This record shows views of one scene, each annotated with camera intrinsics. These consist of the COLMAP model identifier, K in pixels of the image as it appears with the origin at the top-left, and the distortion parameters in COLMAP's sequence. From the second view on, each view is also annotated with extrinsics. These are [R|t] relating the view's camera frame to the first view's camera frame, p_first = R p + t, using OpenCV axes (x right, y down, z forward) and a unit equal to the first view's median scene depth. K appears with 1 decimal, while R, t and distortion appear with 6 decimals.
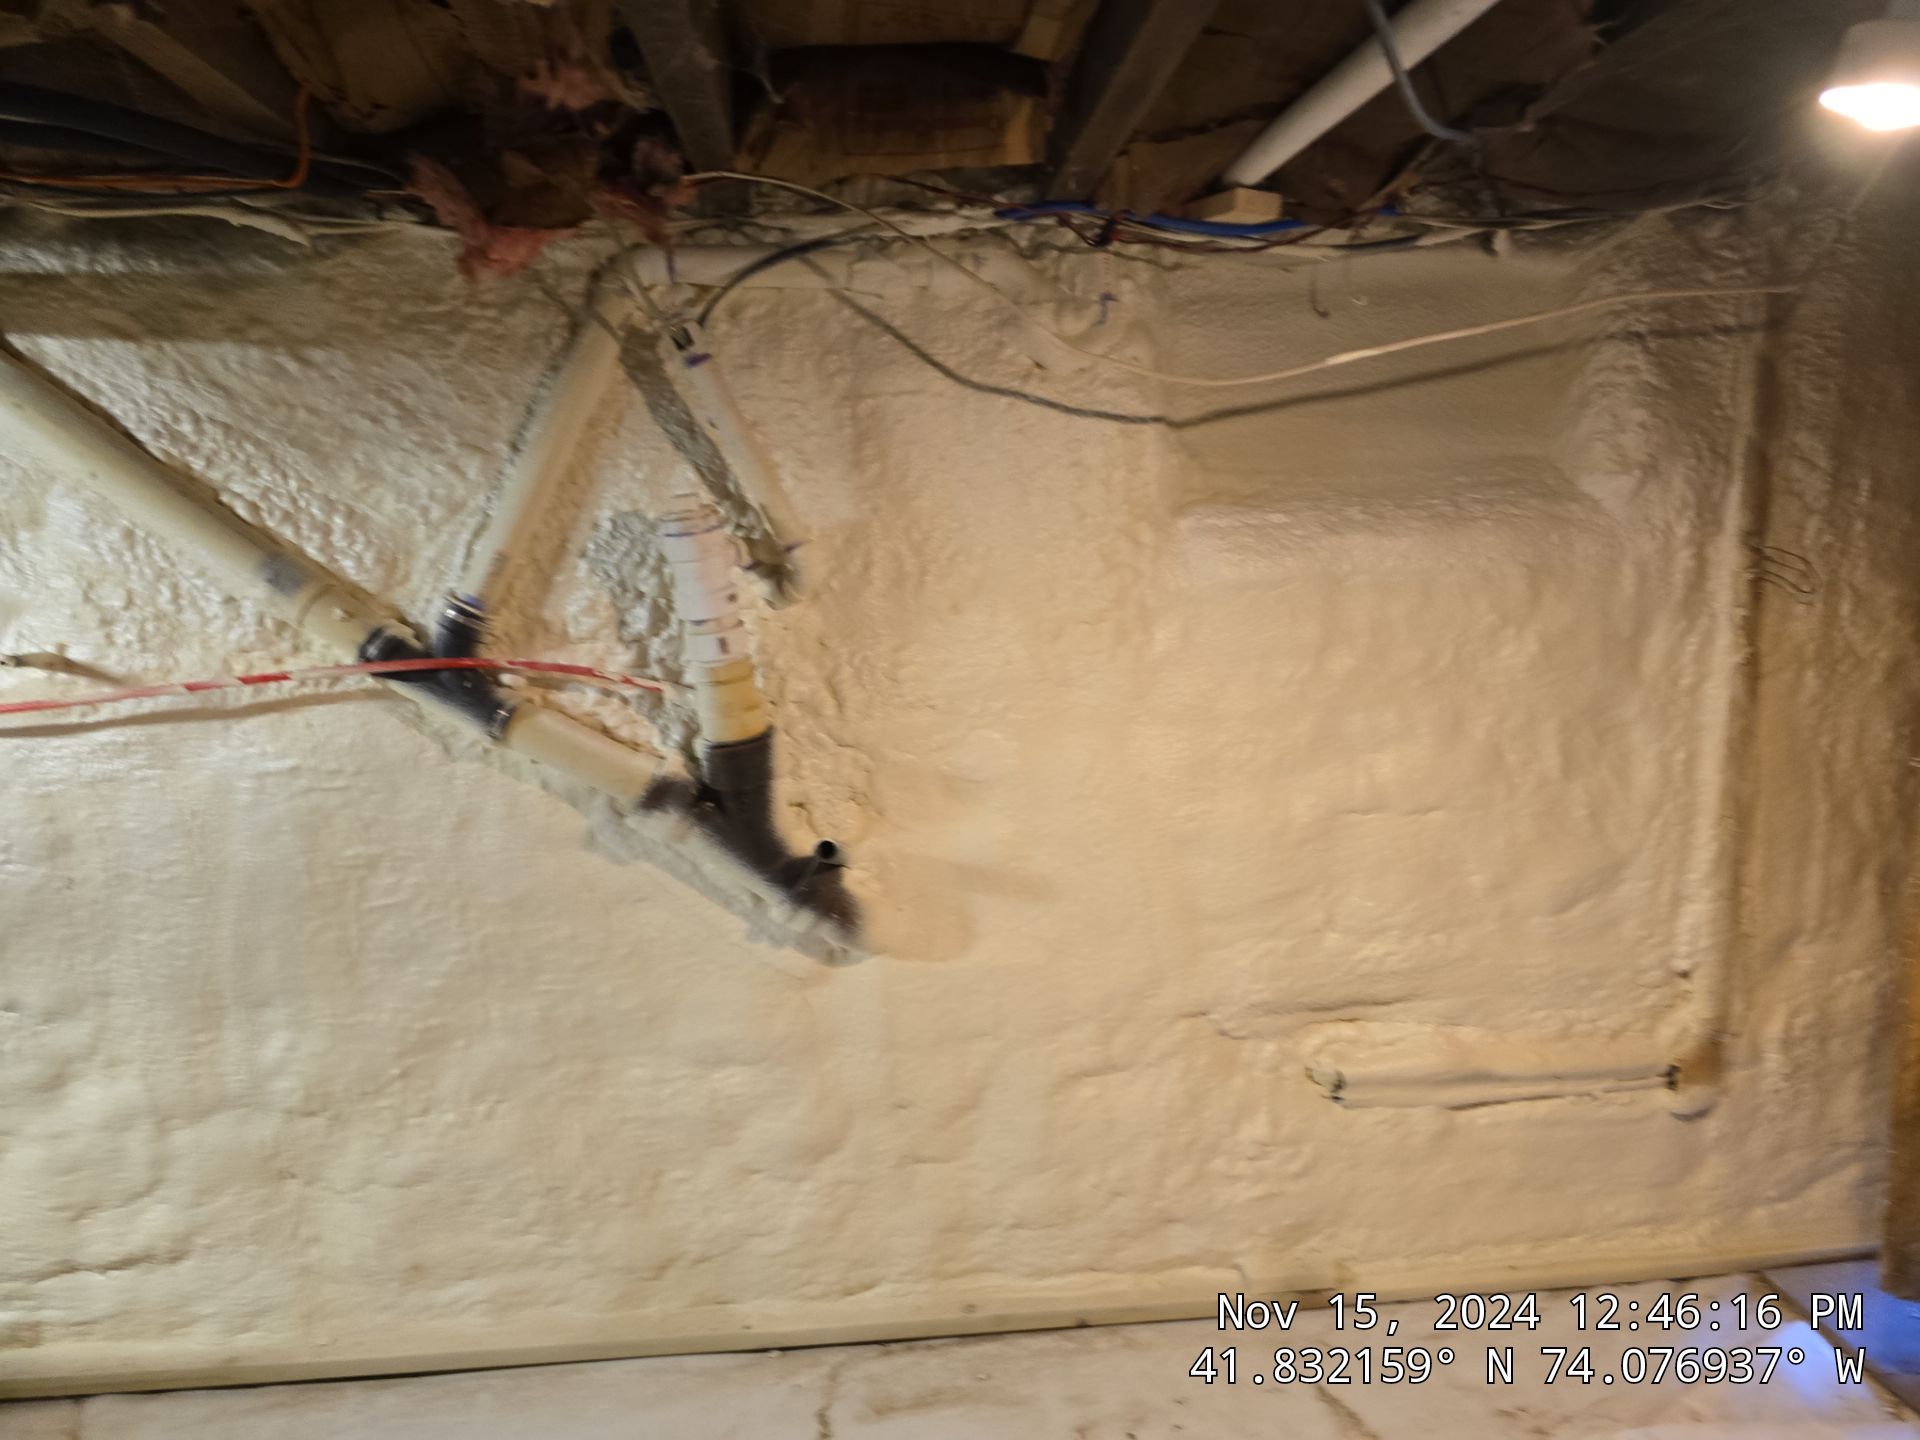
lens RADIAL K [[1264.6, 0, 950.0], [0, 1264.6, 730.7], [0, 0, 1]] dist [0.043282, -0.044275]
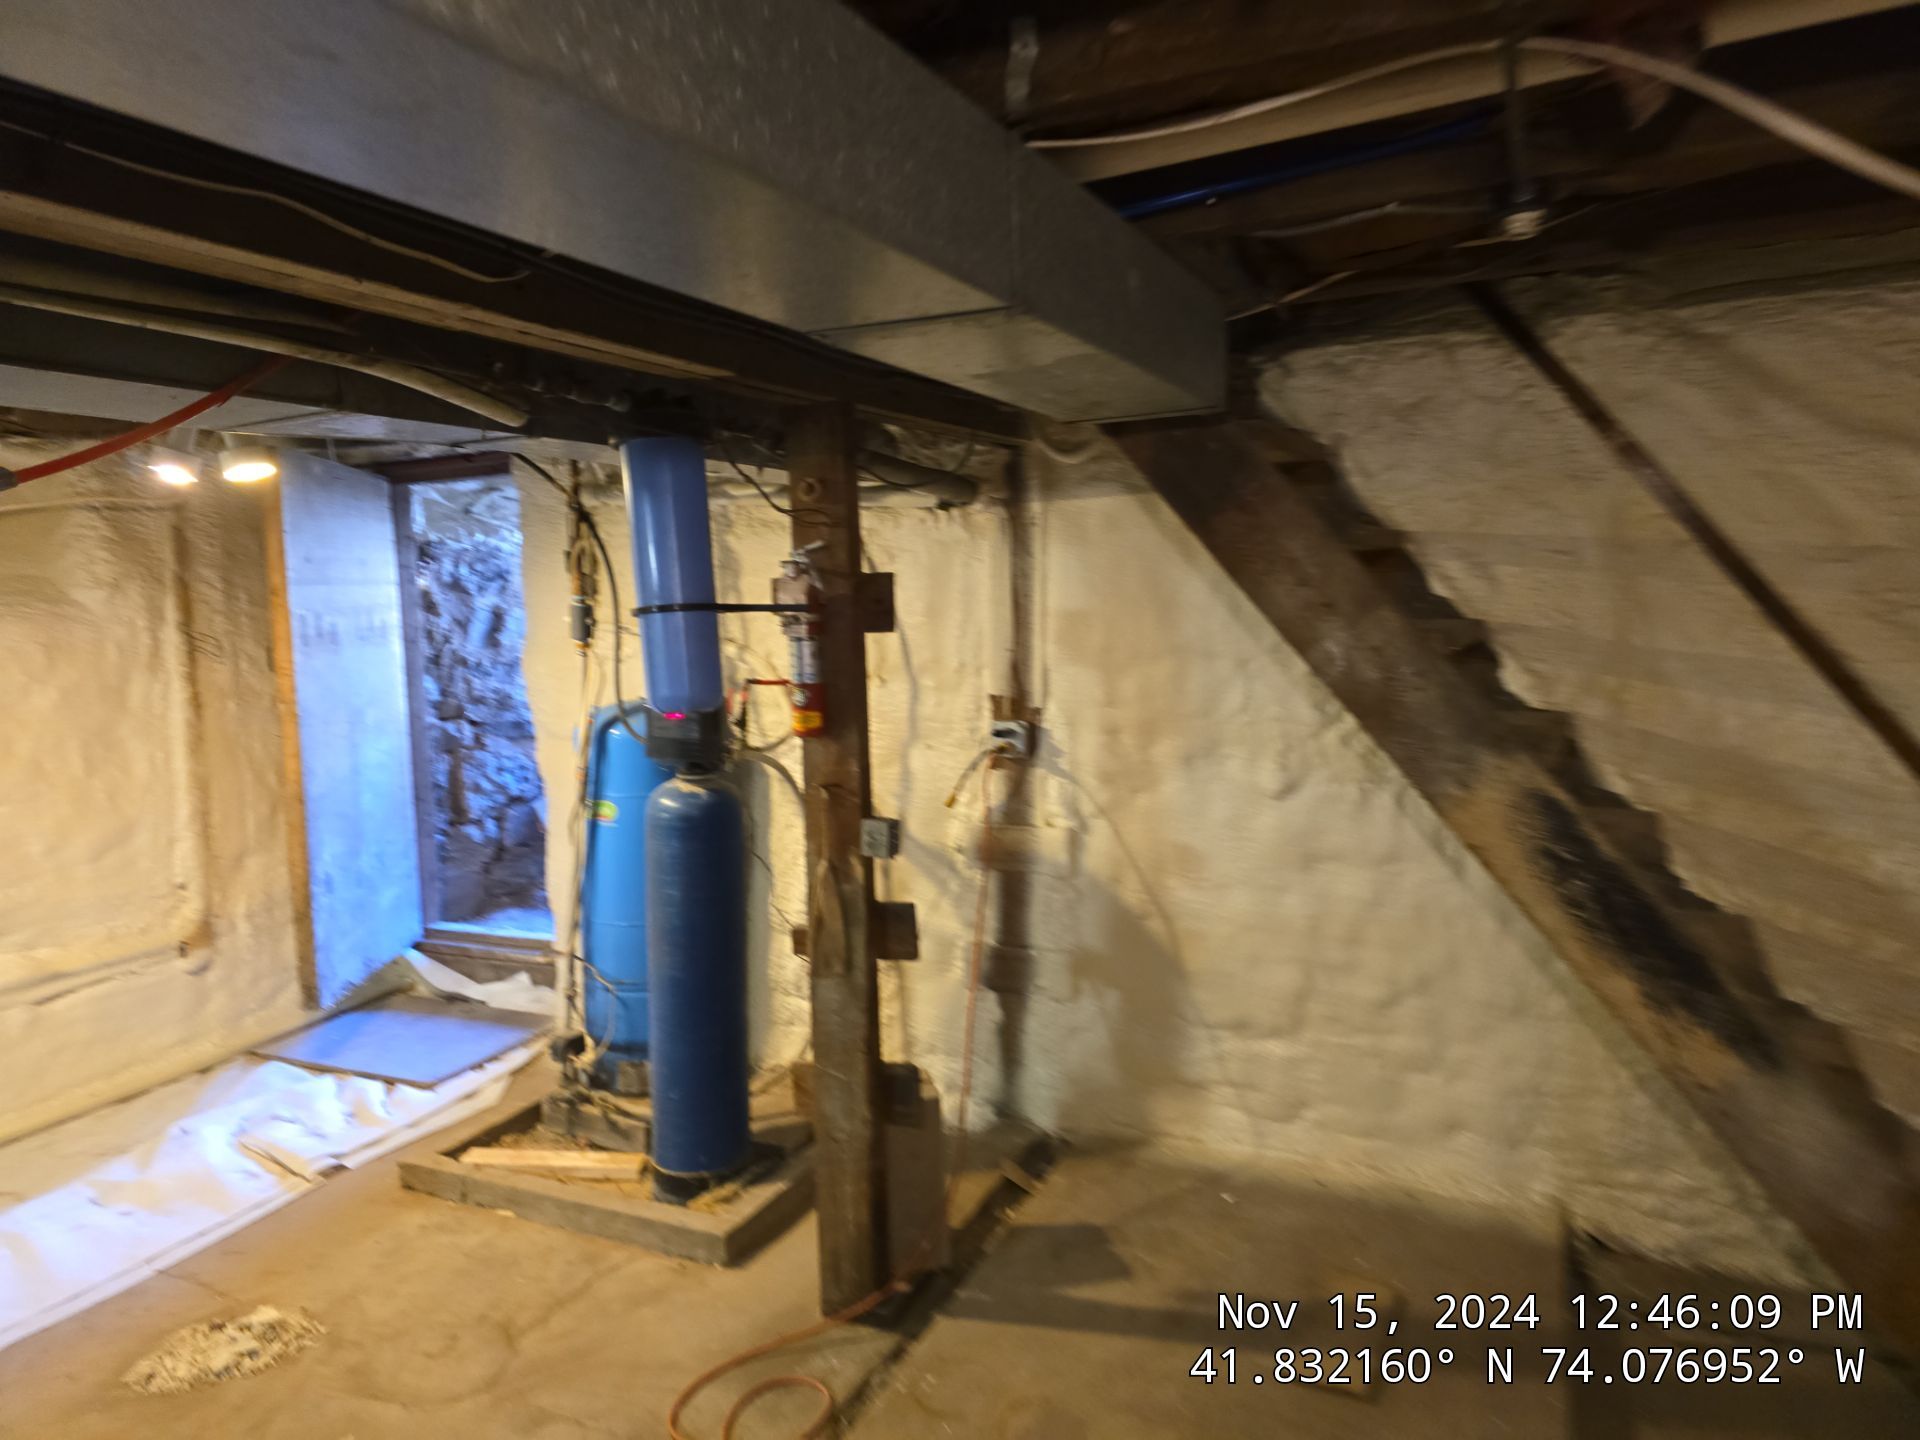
lens RADIAL K [[1264.6, 0, 972.0], [0, 1264.6, 720.9], [0, 0, 1]] dist [0.043282, -0.044275]
pose [[0.490739, -0.071825, 0.868341, -0.367708], [0.137934, 0.990433, 0.003971, 0.117698], [-0.860319, 0.117825, 0.495952, -0.773597]]
